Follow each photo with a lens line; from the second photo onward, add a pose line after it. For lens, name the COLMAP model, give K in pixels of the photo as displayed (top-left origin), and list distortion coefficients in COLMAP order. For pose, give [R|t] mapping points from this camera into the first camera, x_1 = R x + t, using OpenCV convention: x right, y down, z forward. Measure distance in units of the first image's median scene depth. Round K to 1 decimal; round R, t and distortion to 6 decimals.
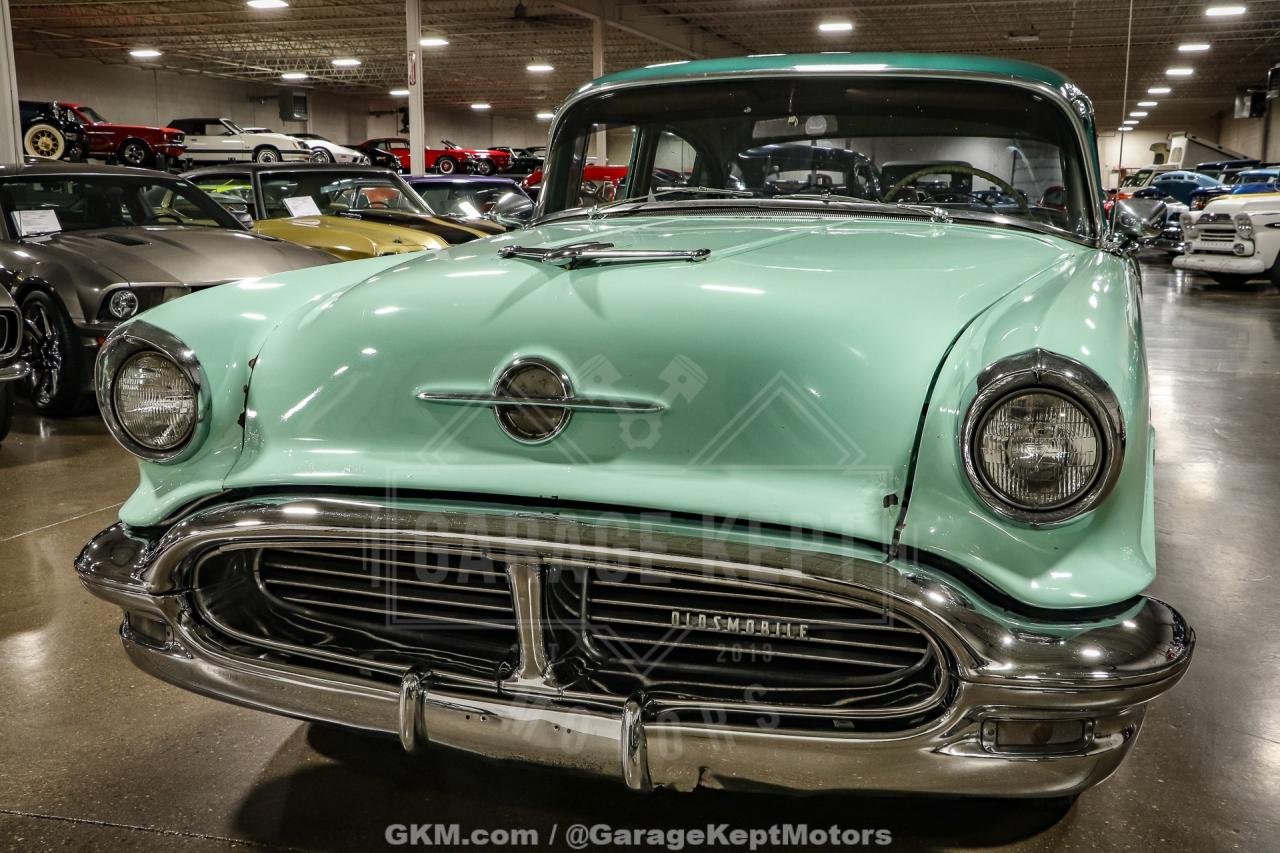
lens RADIAL K [[1484.5, 0, 642.2], [0, 1484.5, 428.2], [0, 0, 1]] dist [-0.141563, 0.478797]
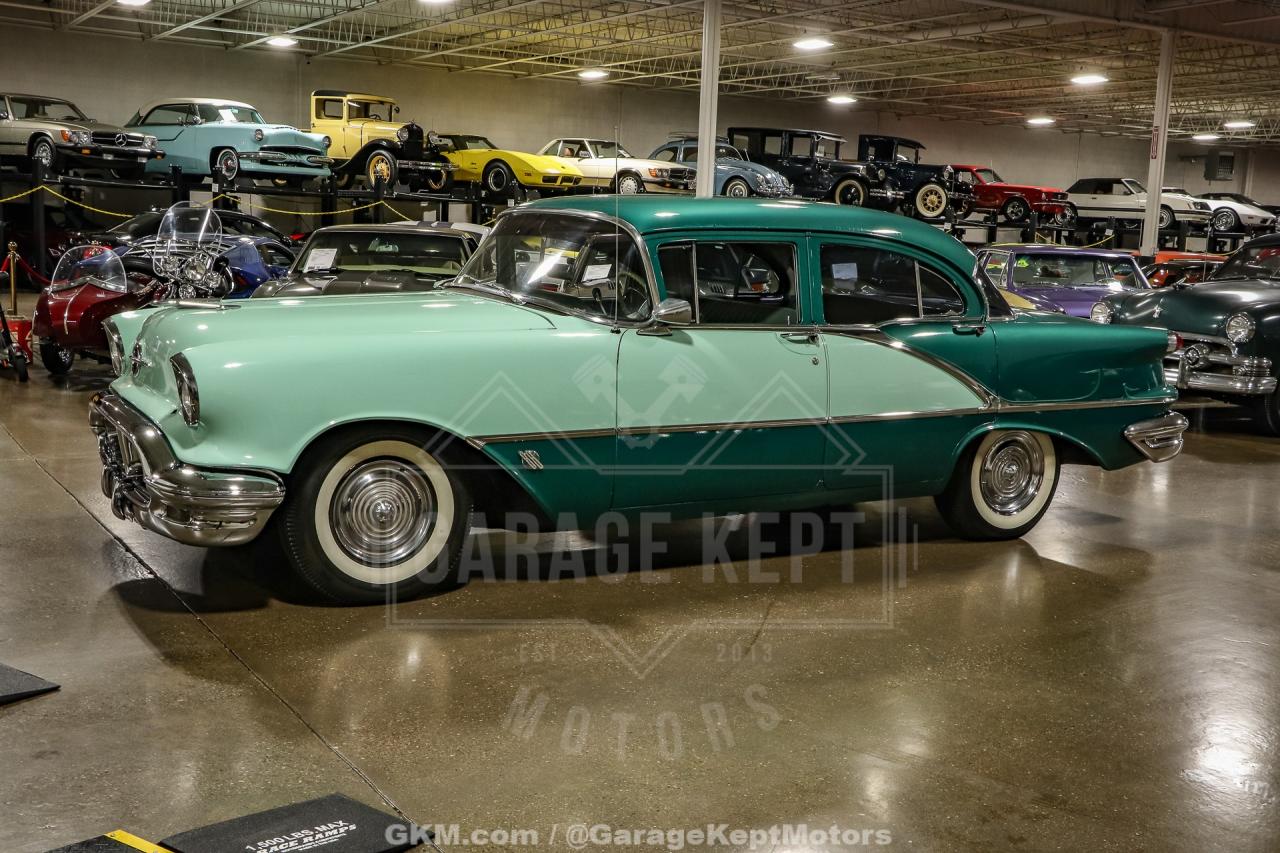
lens RADIAL K [[1527.0, 0, 643.5], [0, 1527.0, 403.4], [0, 0, 1]] dist [0.011155, 0.039768]
pose [[0.734415, 0.112168, -0.669368, 0.245762], [-0.145134, 0.989390, 0.006558, -0.009501], [0.663002, 0.092332, 0.742902, -0.033496]]
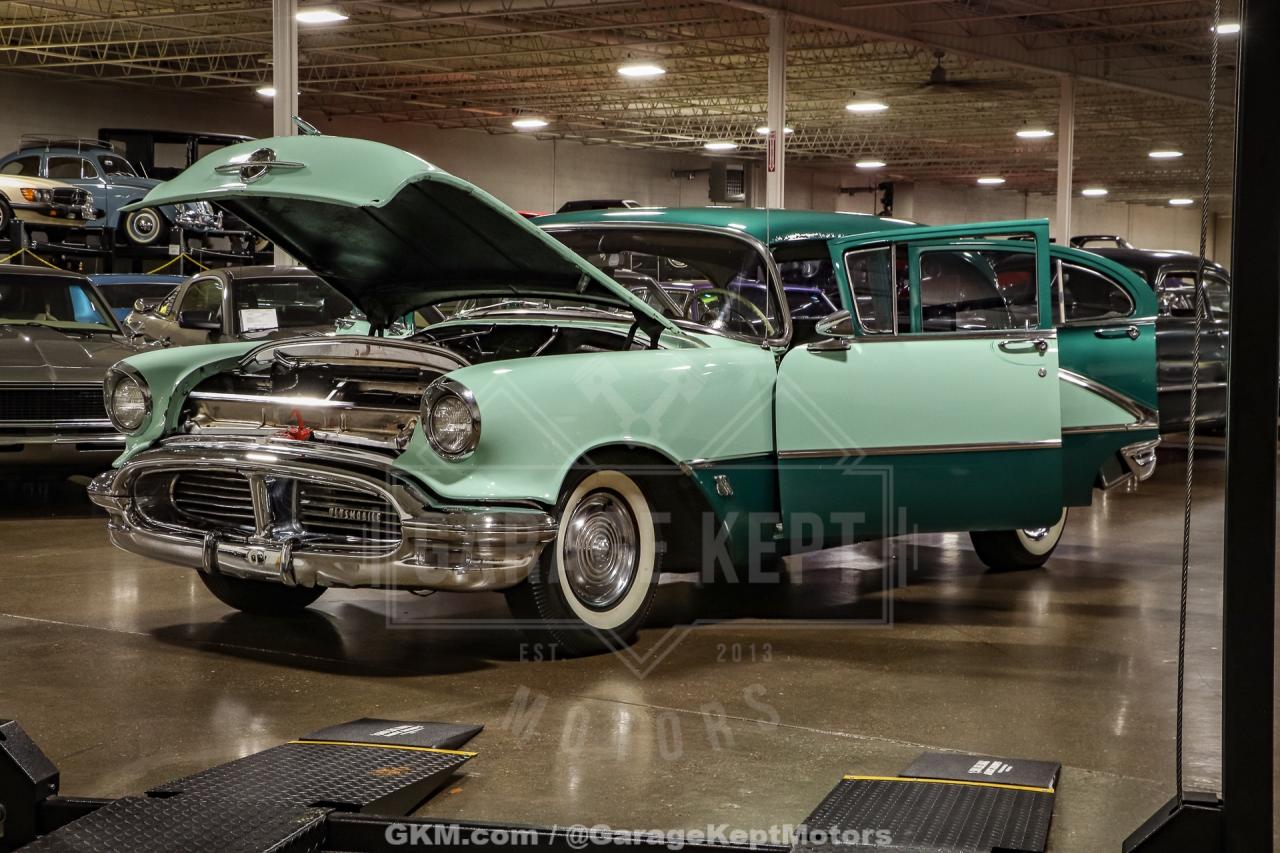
lens RADIAL K [[2372.6, 0, 646.7], [0, 2372.6, 426.6], [0, 0, 1]] dist [0.171360, 0.443734]
pose [[0.945257, 0.032127, -0.324742, 0.167575], [-0.065411, 0.993599, -0.092102, 0.032202], [0.319704, 0.108301, 0.941308, -0.219665]]
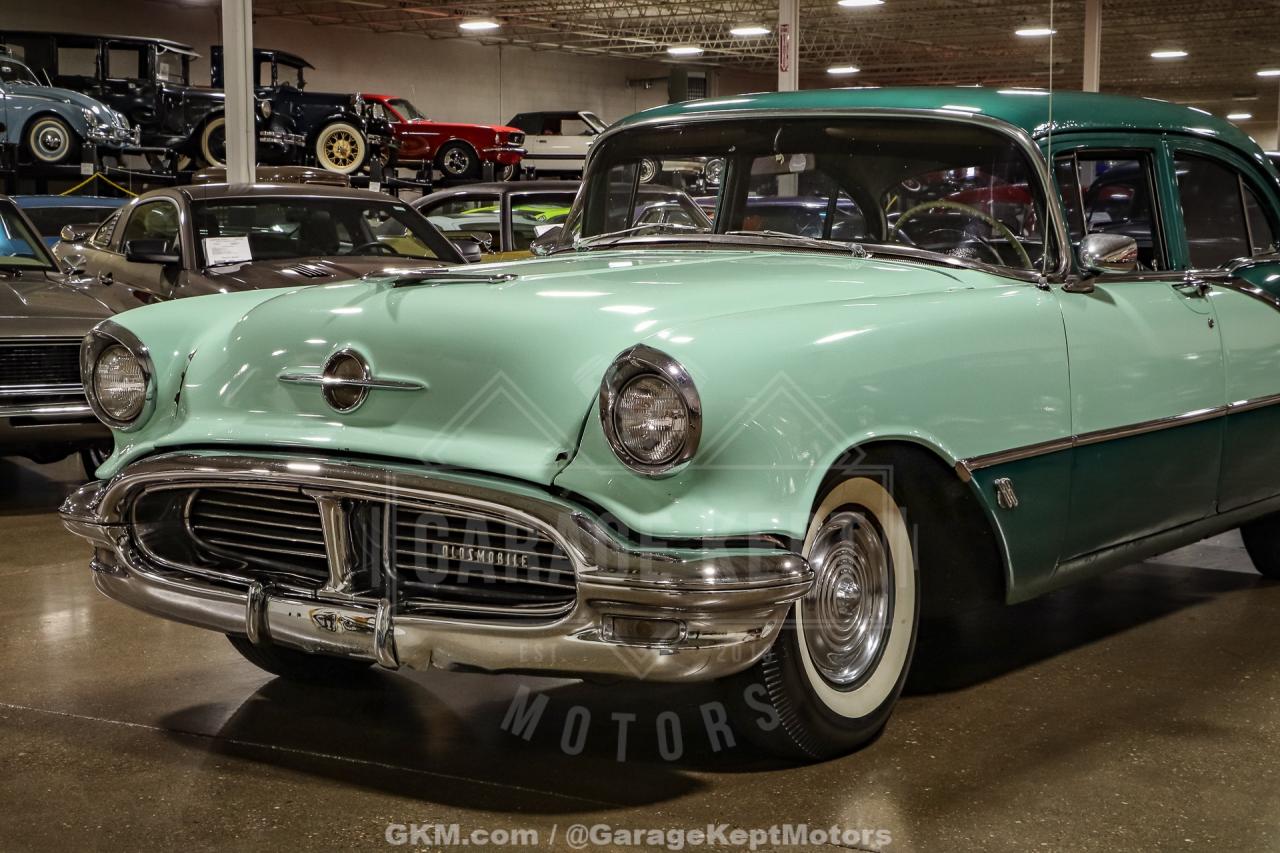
lens RADIAL K [[2372.6, 0, 646.7], [0, 2372.6, 426.6], [0, 0, 1]] dist [0.171360, 0.443734]
pose [[0.959182, 0.028204, -0.281381, 0.088926], [-0.047445, 0.996960, -0.061803, 0.015971], [0.278782, 0.072631, 0.957604, -0.112375]]
